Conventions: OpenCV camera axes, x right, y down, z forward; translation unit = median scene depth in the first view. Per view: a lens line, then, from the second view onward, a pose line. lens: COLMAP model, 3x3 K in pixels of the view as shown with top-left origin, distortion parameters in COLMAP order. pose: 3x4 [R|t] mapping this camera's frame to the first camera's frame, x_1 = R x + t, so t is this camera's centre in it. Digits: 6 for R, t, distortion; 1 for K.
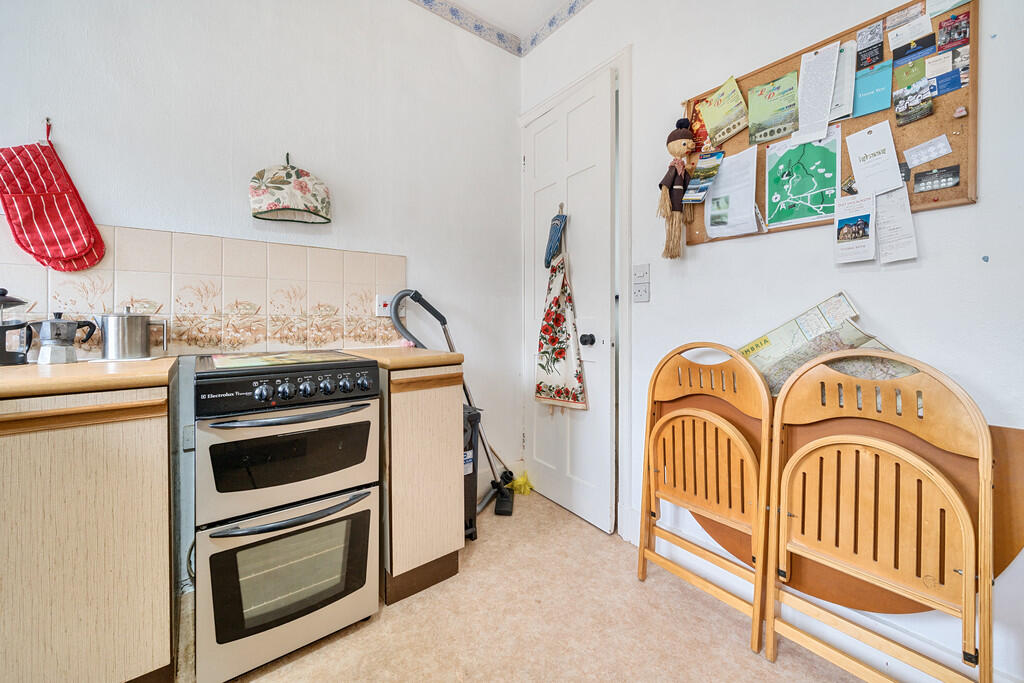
lens RADIAL K [[392.1, 0, 499.3], [0, 392.1, 320.7], [0, 0, 1]] dist [0.000077, -0.000119]
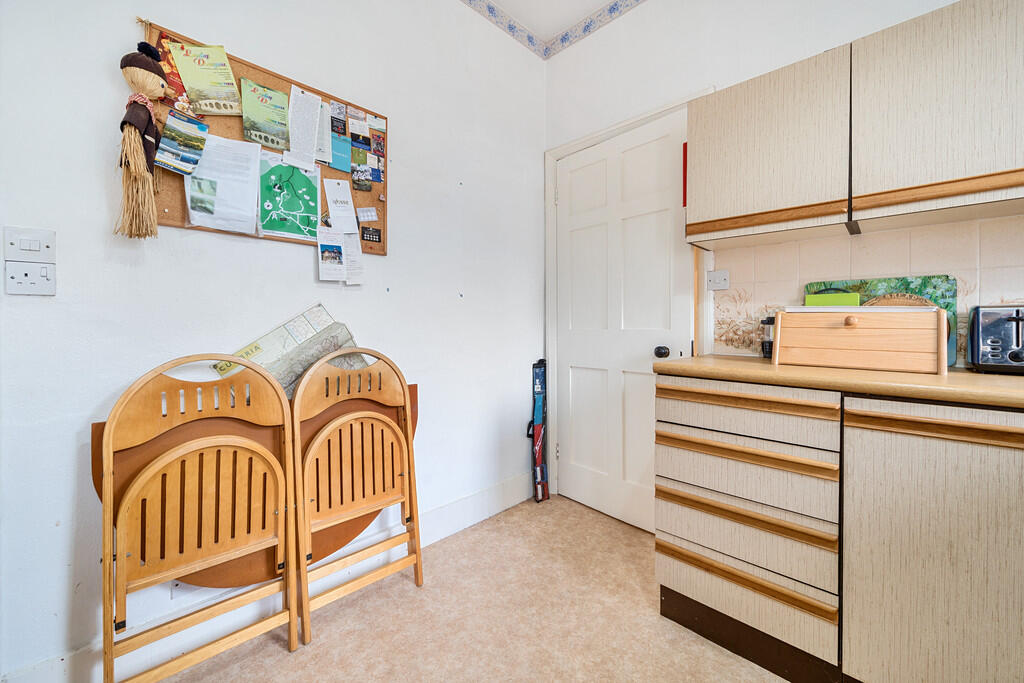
lens RADIAL K [[392.1, 0, 509.4], [0, 392.1, 330.3], [0, 0, 1]] dist [0.000077, -0.000119]
pose [[-0.122563, -0.014207, 0.992359, -0.407564], [0.002520, 0.999890, 0.014626, -0.004675], [-0.992458, 0.004294, -0.122514, 0.545782]]
